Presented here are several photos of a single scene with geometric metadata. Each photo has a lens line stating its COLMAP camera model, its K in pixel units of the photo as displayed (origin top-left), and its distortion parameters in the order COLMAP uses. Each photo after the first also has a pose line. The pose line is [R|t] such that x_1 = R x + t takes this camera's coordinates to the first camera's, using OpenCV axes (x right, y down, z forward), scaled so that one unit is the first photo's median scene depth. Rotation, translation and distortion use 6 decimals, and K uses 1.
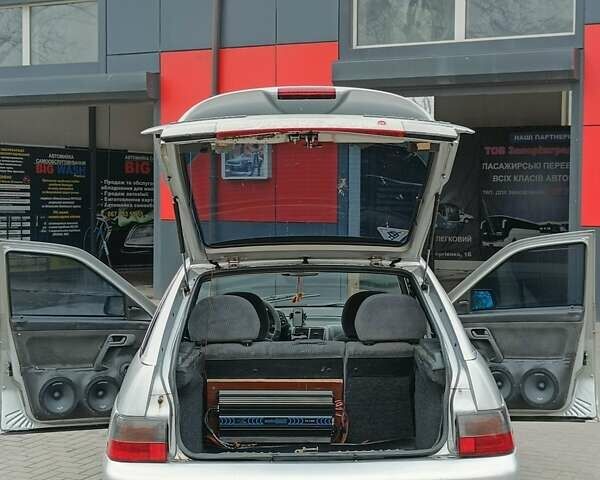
lens RADIAL K [[1125.4, 0, 300.0], [0, 1125.4, 240.0], [0, 0, 1]] dist [0.075702, -0.324726]
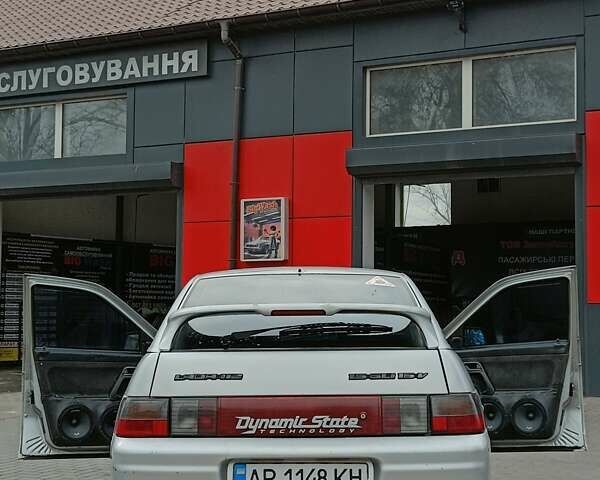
lens RADIAL K [[1173.5, 0, 300.0], [0, 1173.5, 240.0], [0, 0, 1]] dist [0.076199, -0.532227]
pose [[0.999408, -0.000416, -0.034397, 0.024208], [-0.004198, 0.990980, -0.133948, 0.076374], [0.034143, 0.134013, 0.990391, -0.078650]]
